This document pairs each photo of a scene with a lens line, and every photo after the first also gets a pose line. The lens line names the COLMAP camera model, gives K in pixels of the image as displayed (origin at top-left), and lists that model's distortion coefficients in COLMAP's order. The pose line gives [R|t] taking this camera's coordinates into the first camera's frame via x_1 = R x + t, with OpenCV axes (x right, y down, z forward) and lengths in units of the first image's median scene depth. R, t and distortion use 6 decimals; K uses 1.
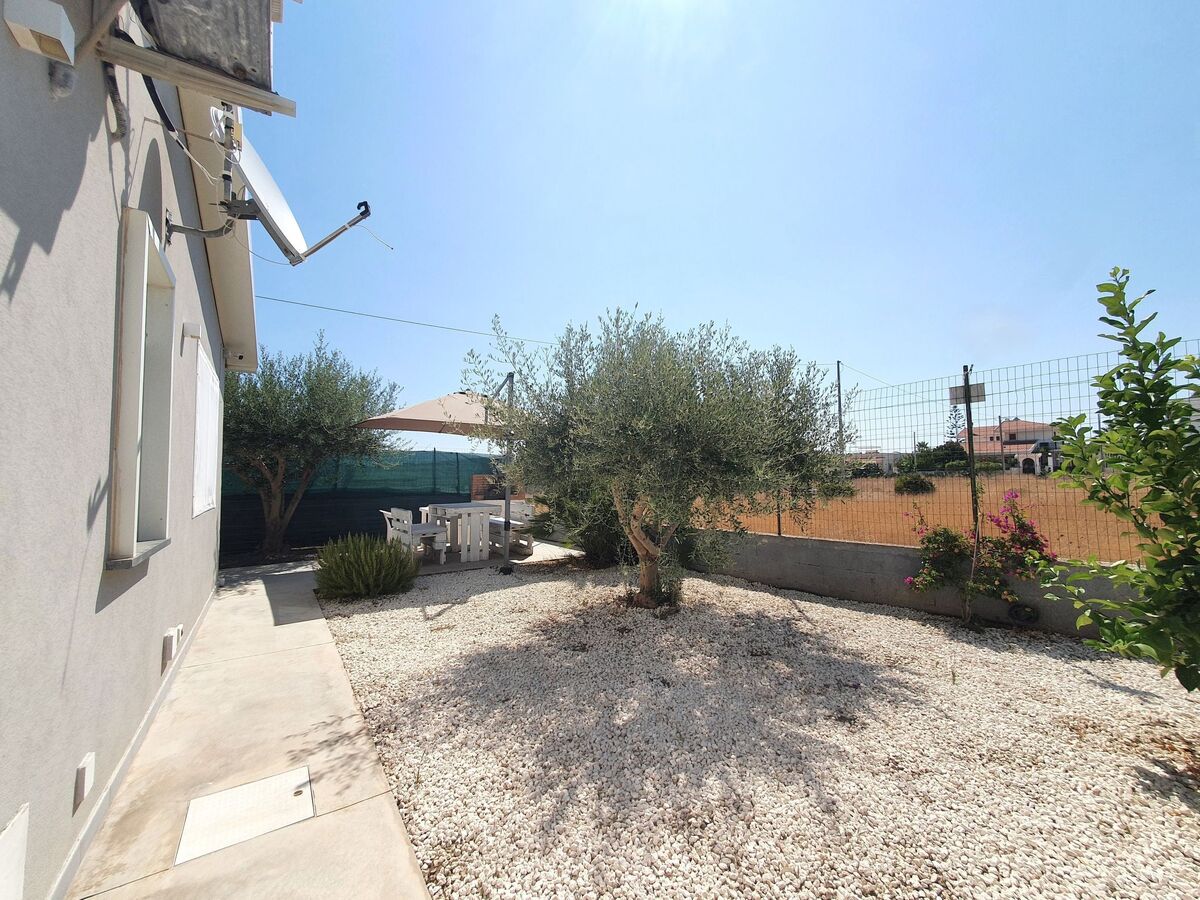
lens RADIAL K [[476.8, 0, 604.5], [0, 476.8, 446.9], [0, 0, 1]] dist [0.007529, 0.000720]
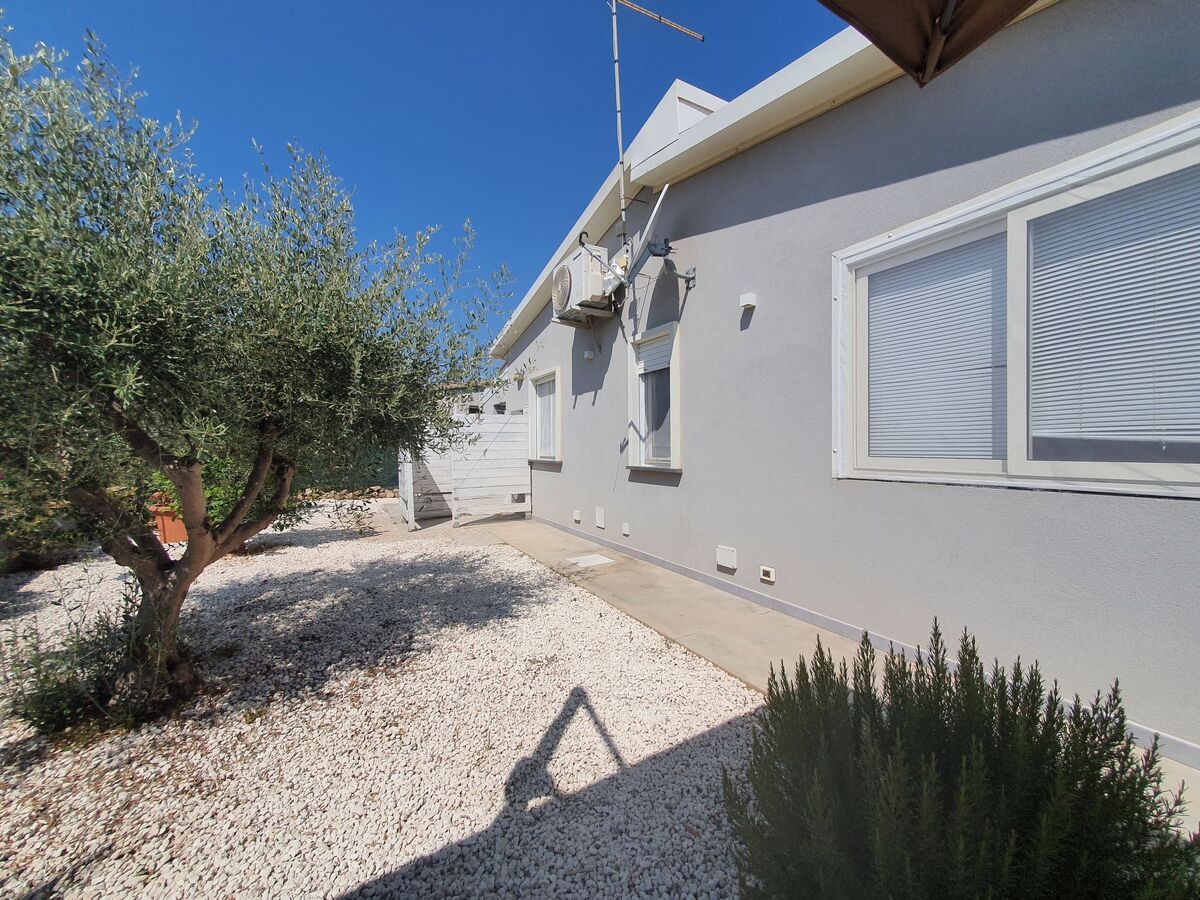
lens RADIAL K [[476.8, 0, 604.5], [0, 476.8, 446.9], [0, 0, 1]] dist [0.007529, 0.000720]
pose [[-0.995383, 0.021851, 0.093465, -0.560337], [0.017199, 0.998587, -0.050288, 0.132965], [-0.094432, -0.048449, -0.994352, 1.914455]]
